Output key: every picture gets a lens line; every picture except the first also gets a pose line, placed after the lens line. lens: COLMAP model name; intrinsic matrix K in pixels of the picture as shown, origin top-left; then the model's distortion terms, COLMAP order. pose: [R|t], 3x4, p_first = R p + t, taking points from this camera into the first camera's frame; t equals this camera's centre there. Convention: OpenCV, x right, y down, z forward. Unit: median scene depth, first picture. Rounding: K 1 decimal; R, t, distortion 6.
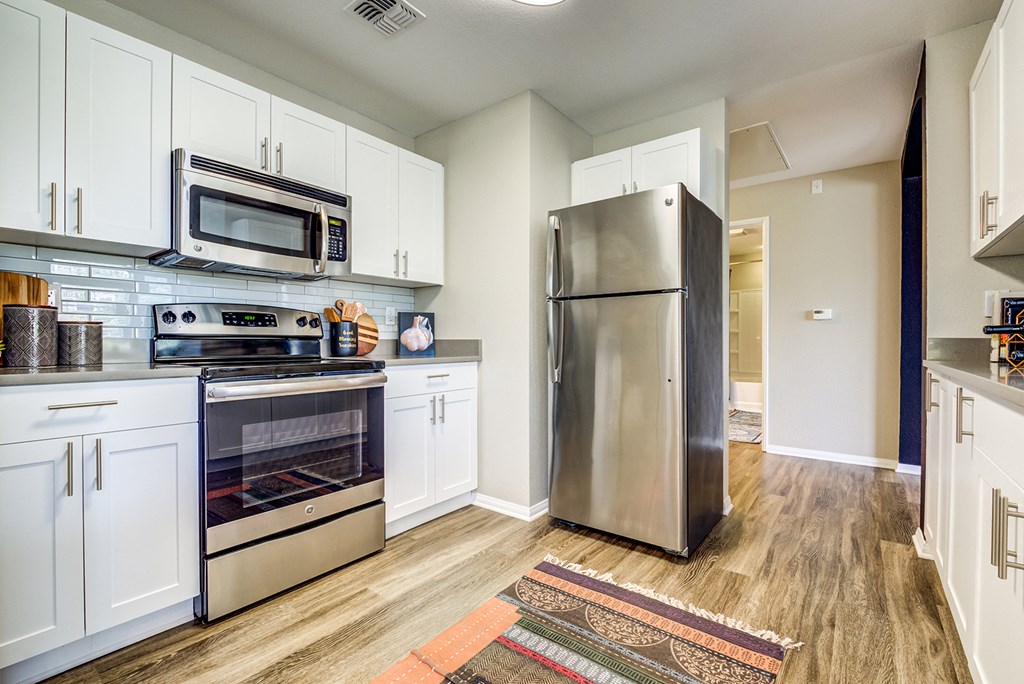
lens RADIAL K [[455.0, 0, 512.0], [0, 455.0, 342.0], [0, 0, 1]] dist [-0.000872, -0.000280]
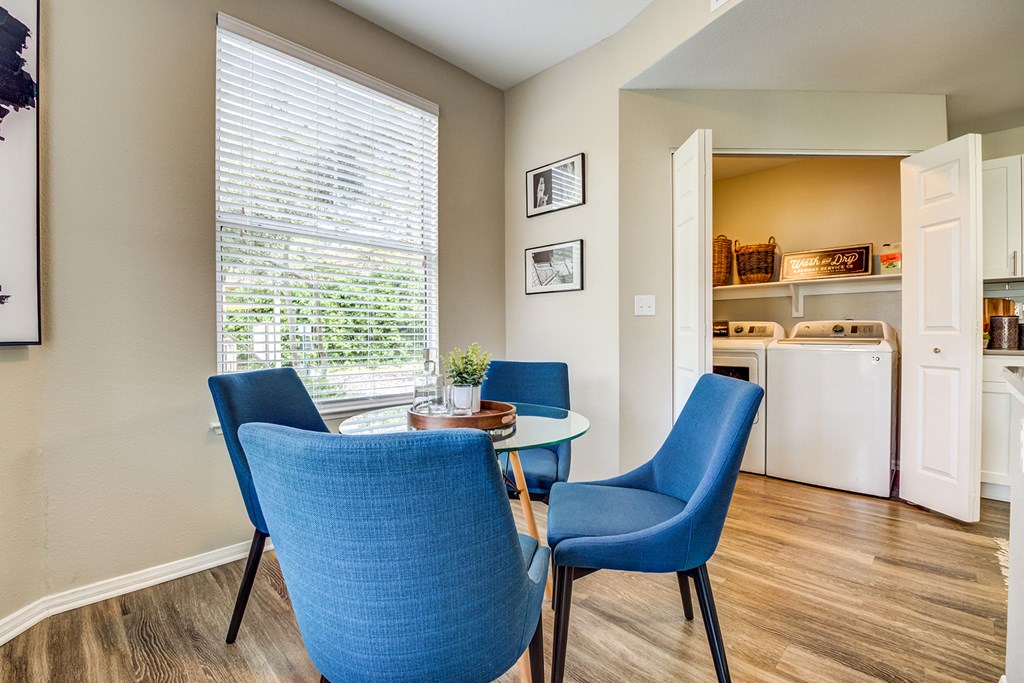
lens RADIAL K [[455.0, 0, 512.0], [0, 455.0, 341.5], [0, 0, 1]] dist [-0.000872, -0.000280]
pose [[-0.102084, 0.006238, -0.994756, 1.078102], [0.006312, 0.999964, 0.005623, 0.002846], [0.994756, -0.005705, -0.102120, -0.884341]]
